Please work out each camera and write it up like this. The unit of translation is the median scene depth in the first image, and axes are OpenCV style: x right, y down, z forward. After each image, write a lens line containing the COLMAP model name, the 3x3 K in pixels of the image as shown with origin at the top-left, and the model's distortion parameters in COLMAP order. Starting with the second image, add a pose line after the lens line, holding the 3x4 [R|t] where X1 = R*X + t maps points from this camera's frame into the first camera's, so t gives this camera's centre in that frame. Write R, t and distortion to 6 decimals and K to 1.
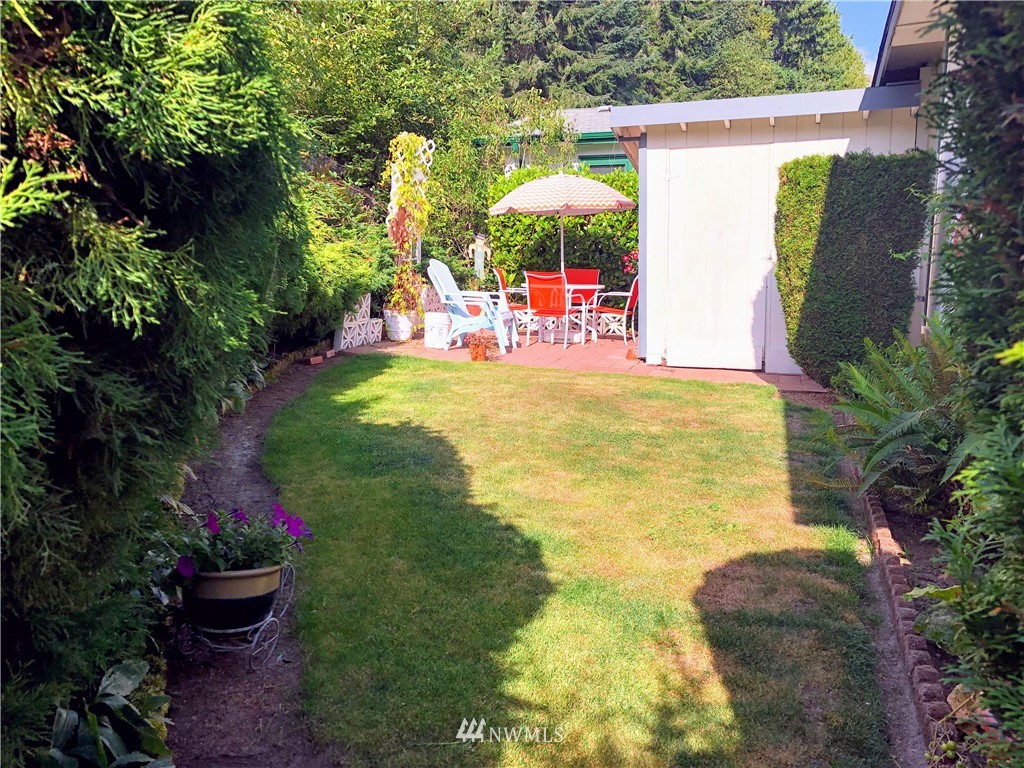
lens RADIAL K [[821.9, 0, 512.7], [0, 821.9, 385.6], [0, 0, 1]] dist [-0.005455, 0.013740]
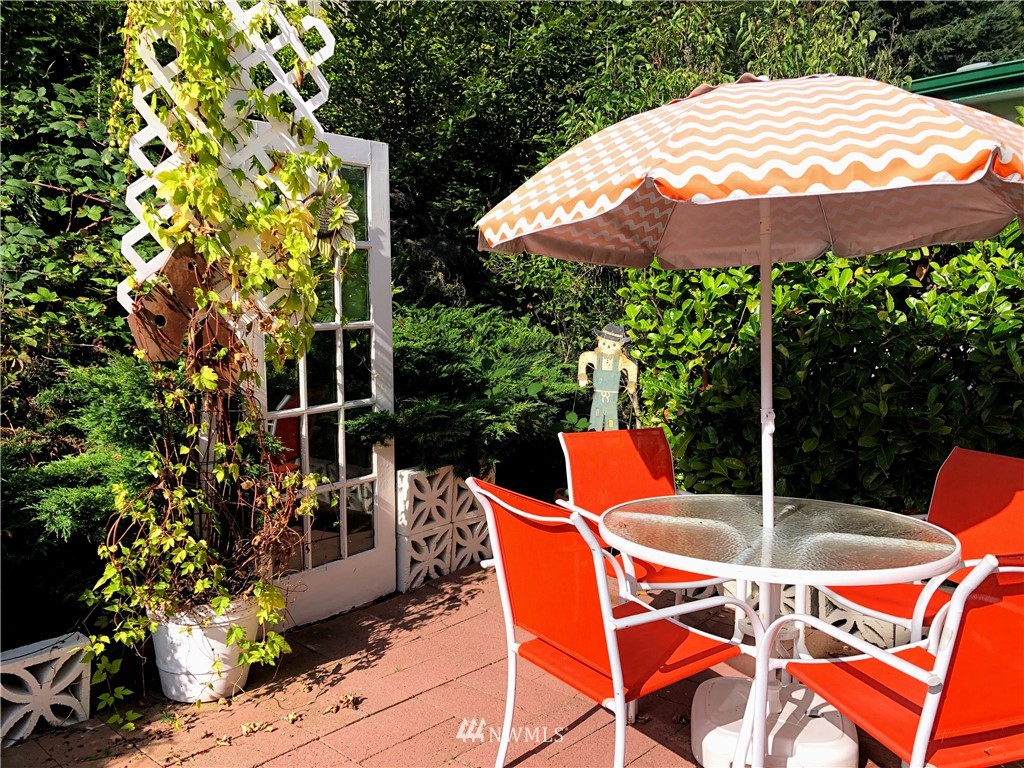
lens RADIAL K [[821.9, 0, 508.5], [0, 821.9, 382.6], [0, 0, 1]] dist [-0.005455, 0.013740]
pose [[0.924060, 0.010149, -0.382112, 0.065664], [-0.048385, 0.994712, -0.090589, -0.125238], [0.379172, 0.102199, 0.919665, 0.656528]]
